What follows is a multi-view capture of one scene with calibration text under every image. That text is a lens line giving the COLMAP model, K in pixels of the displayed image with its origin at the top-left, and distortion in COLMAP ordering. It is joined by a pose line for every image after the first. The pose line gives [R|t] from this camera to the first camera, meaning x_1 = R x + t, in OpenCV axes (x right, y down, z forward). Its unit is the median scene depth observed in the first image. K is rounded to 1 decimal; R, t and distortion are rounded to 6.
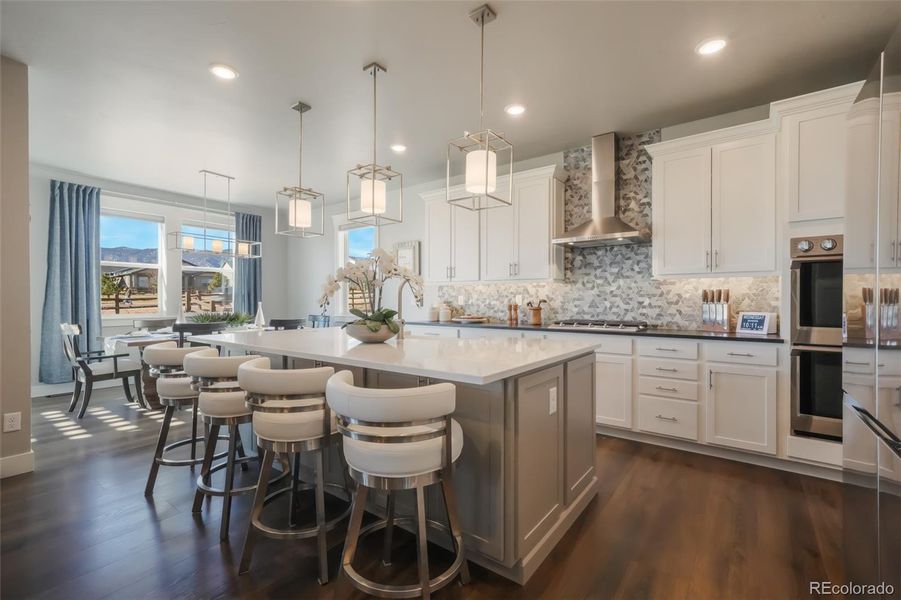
lens RADIAL K [[393.8, 0, 451.9], [0, 393.8, 299.8], [0, 0, 1]] dist [0.007842, -0.000787]
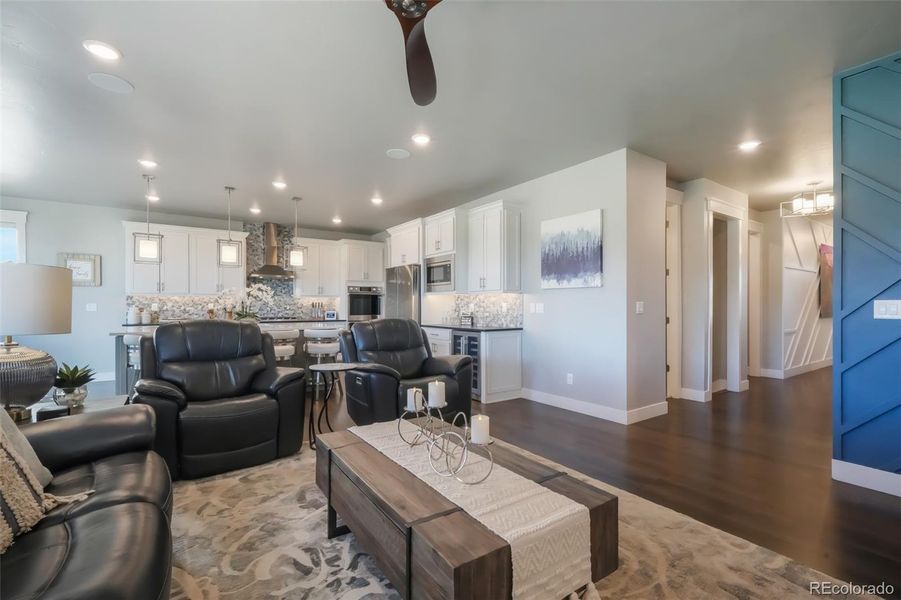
lens RADIAL K [[393.8, 0, 448.8], [0, 393.8, 307.7], [0, 0, 1]] dist [0.007842, -0.000787]
pose [[0.305953, -0.003046, 0.952042, -1.194870], [0.001783, 0.999995, 0.002627, 0.002161], [-0.952045, 0.000893, 0.305957, -0.440080]]
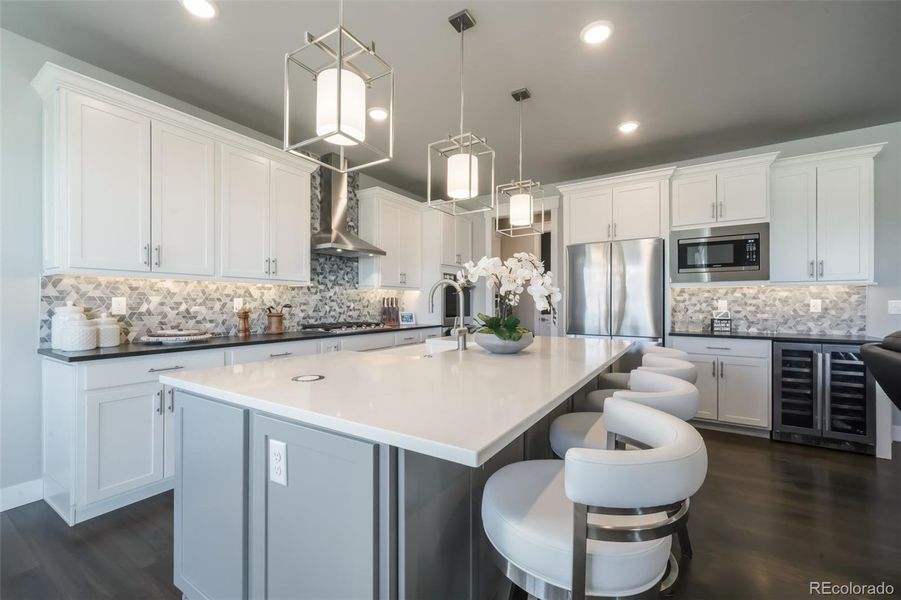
lens RADIAL K [[373.6, 0, 451.2], [0, 373.6, 302.1], [0, 0, 1]] dist [0.009416, 0.000559]
pose [[-0.076115, 0.004192, 0.997090, -0.669423], [0.001052, 0.999991, -0.004124, -0.001446], [-0.997099, 0.000735, -0.076118, 0.745377]]
